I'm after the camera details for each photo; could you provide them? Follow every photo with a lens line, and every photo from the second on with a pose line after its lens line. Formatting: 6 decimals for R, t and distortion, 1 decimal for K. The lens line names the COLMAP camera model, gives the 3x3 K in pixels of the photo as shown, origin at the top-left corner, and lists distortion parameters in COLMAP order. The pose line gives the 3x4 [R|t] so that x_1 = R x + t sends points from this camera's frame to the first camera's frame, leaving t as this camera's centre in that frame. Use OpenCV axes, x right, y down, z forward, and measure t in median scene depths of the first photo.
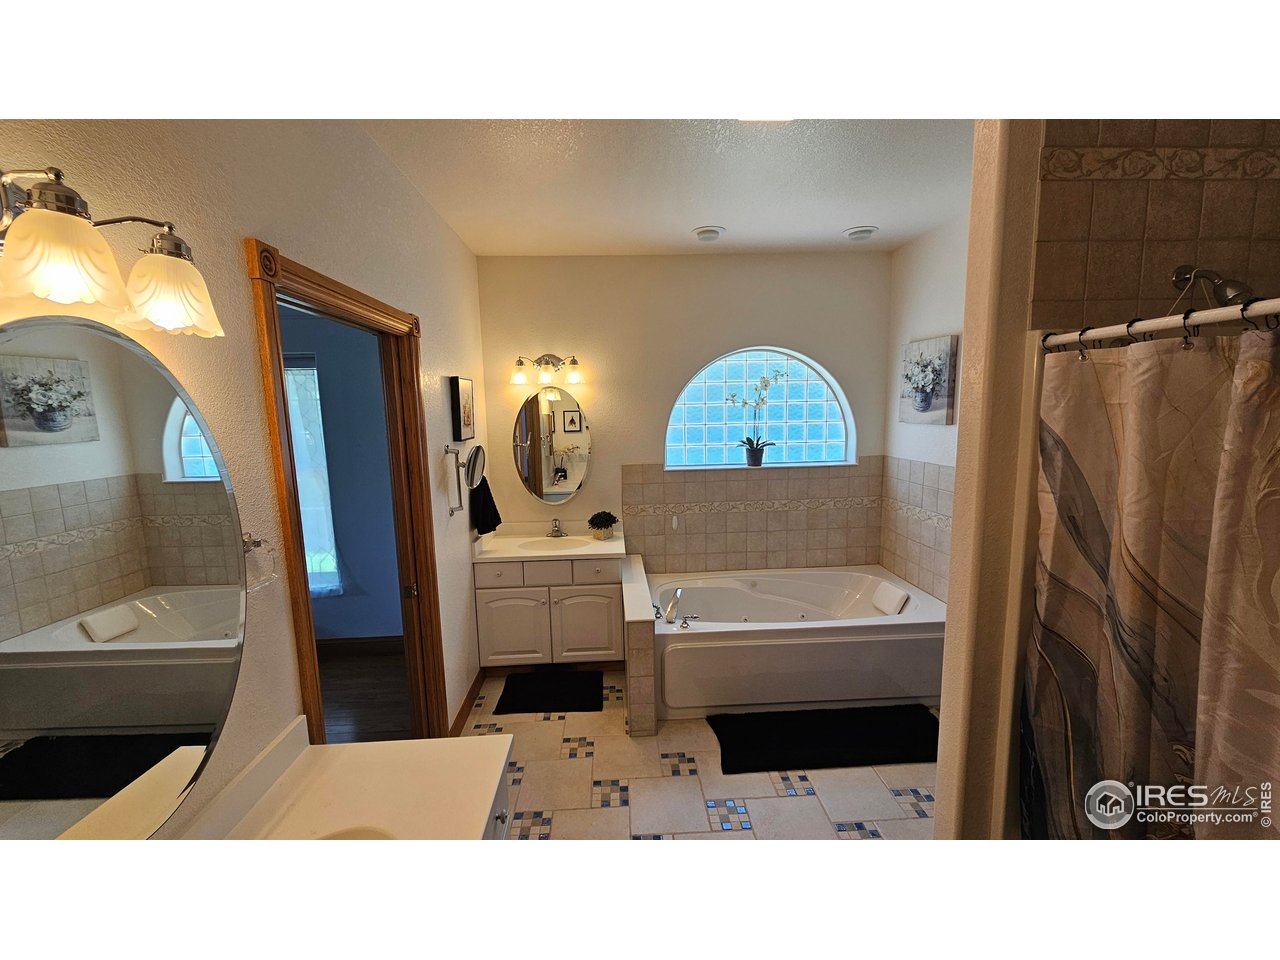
lens RADIAL K [[524.7, 0, 636.6], [0, 524.7, 481.4], [0, 0, 1]] dist [0.001634, -0.000833]
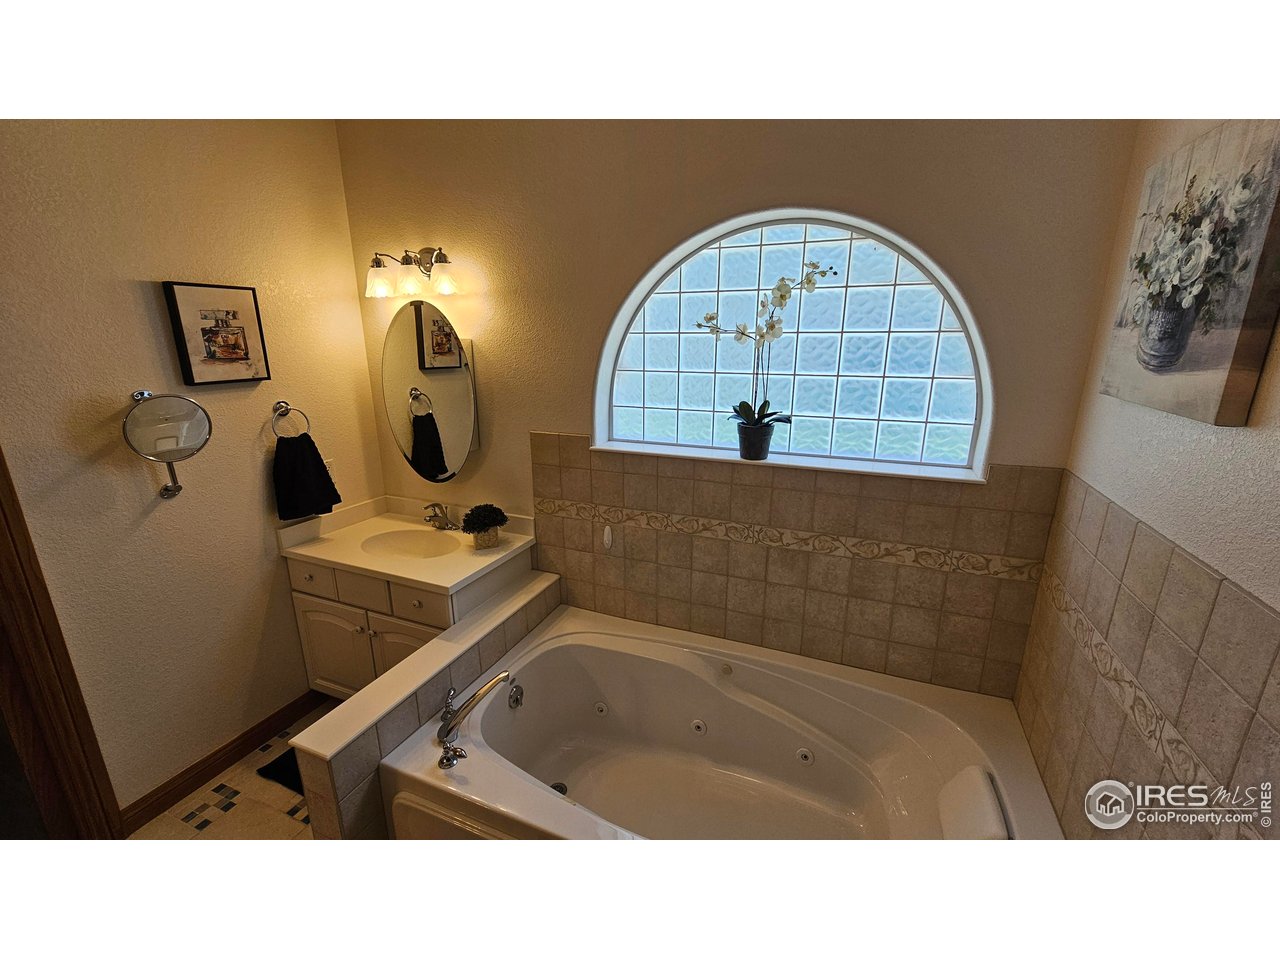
lens RADIAL K [[524.7, 0, 641.9], [0, 524.7, 479.6], [0, 0, 1]] dist [0.001634, -0.000833]
pose [[0.900304, 0.134282, -0.414030, 0.347537], [-0.078286, 0.985666, 0.149448, -0.077921], [0.428164, -0.102136, 0.897911, 0.488398]]
